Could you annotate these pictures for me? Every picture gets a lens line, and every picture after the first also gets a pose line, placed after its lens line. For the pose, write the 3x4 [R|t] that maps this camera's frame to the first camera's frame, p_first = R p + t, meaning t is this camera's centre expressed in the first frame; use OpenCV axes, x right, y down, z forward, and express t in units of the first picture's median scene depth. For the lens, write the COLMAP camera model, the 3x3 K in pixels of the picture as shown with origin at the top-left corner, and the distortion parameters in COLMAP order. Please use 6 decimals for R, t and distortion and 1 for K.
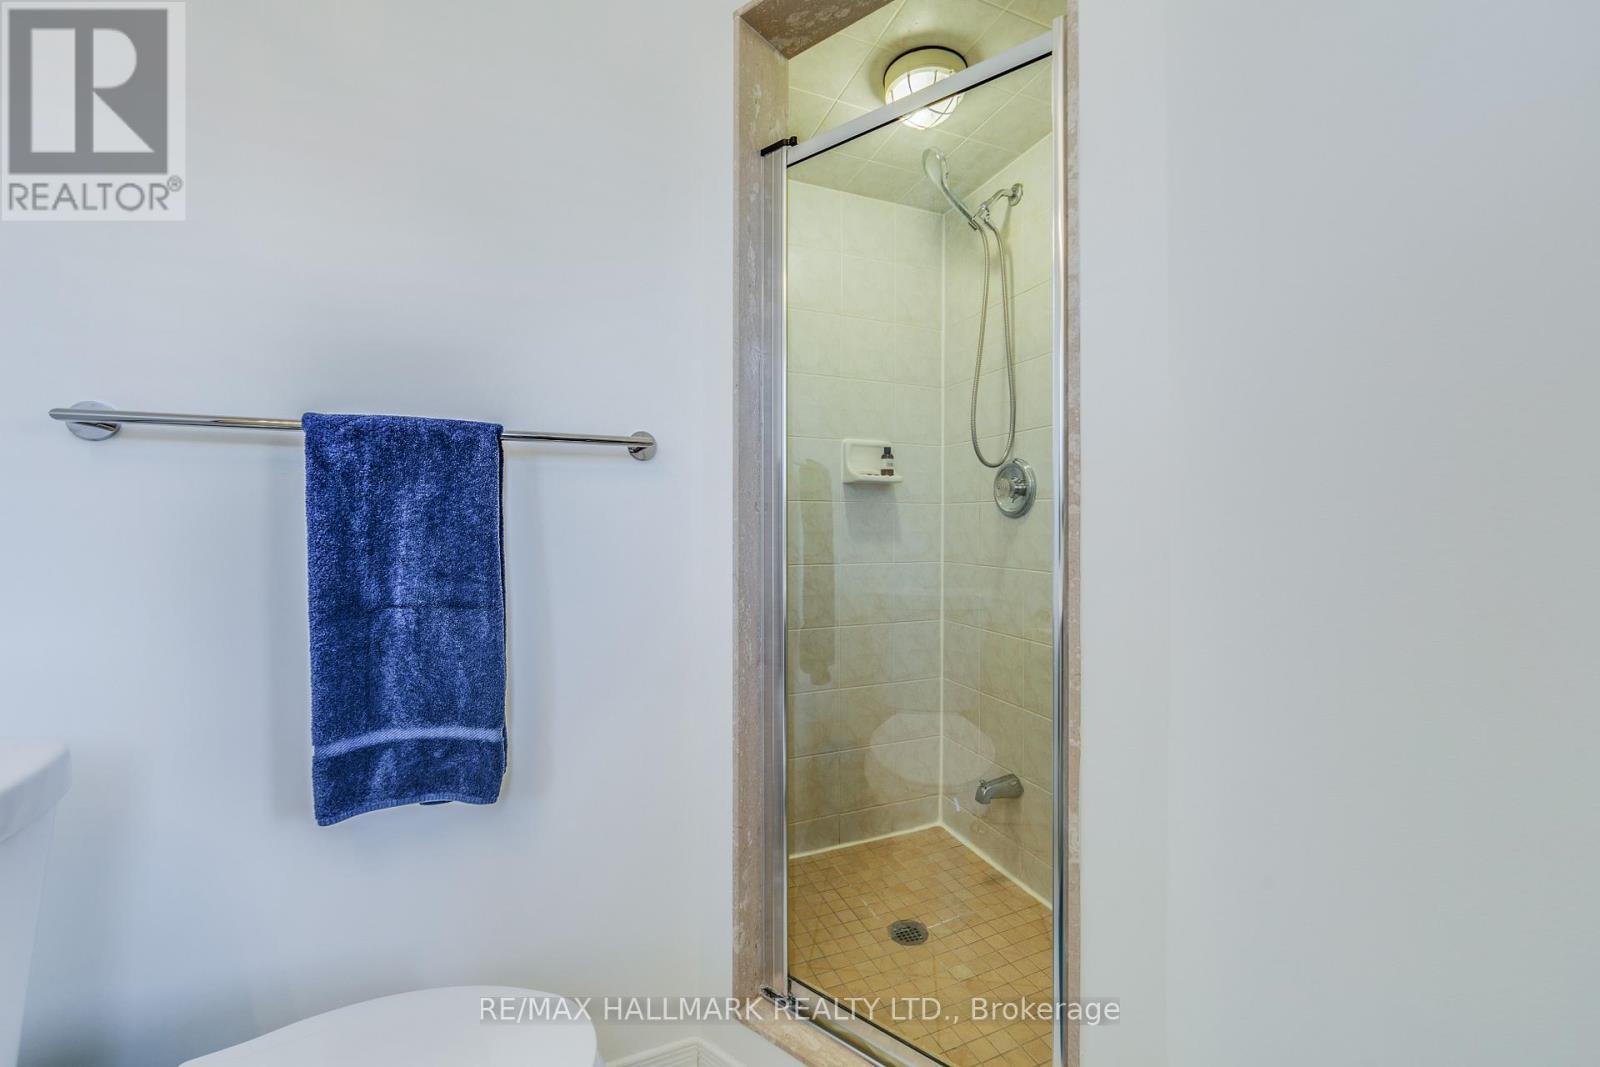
lens RADIAL K [[629.7, 0, 795.5], [0, 629.7, 512.6], [0, 0, 1]] dist [-0.000731, 0.000278]
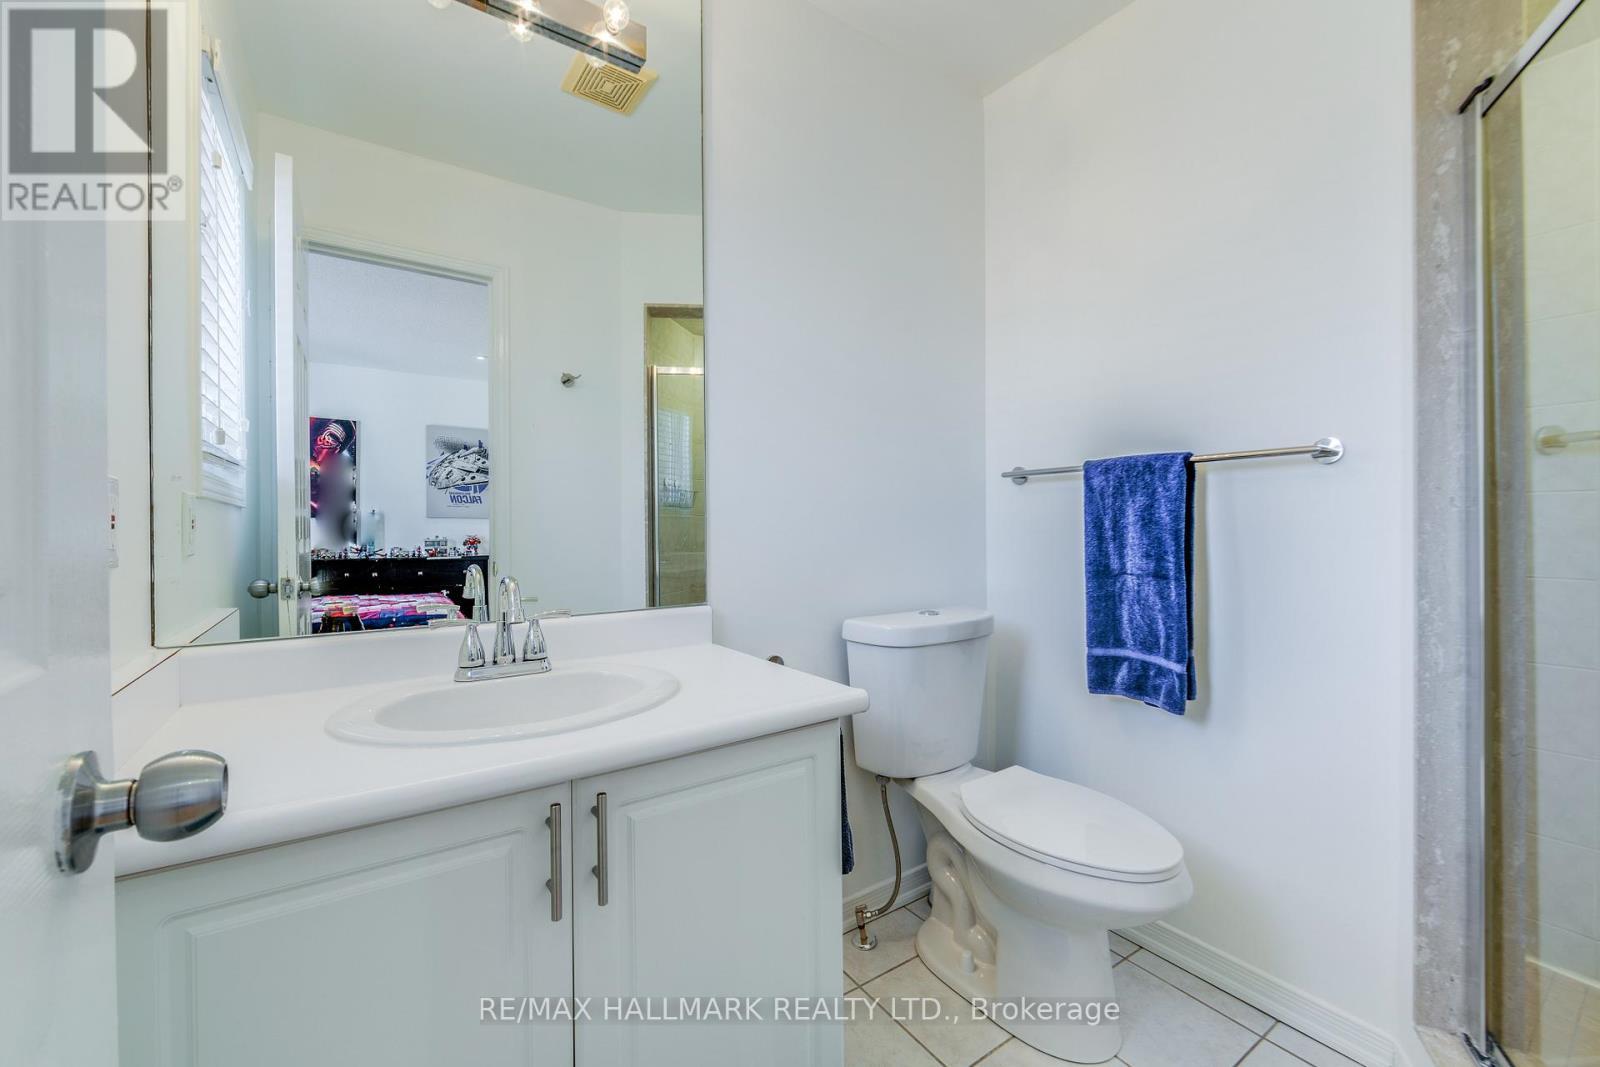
lens RADIAL K [[629.7, 0, 799.7], [0, 629.7, 529.6], [0, 0, 1]] dist [-0.000731, 0.000278]
pose [[0.184596, 0.000177, -0.982814, 0.799650], [0.006345, 0.999979, 0.001372, 0.027567], [0.982794, -0.006489, 0.184591, -0.125162]]
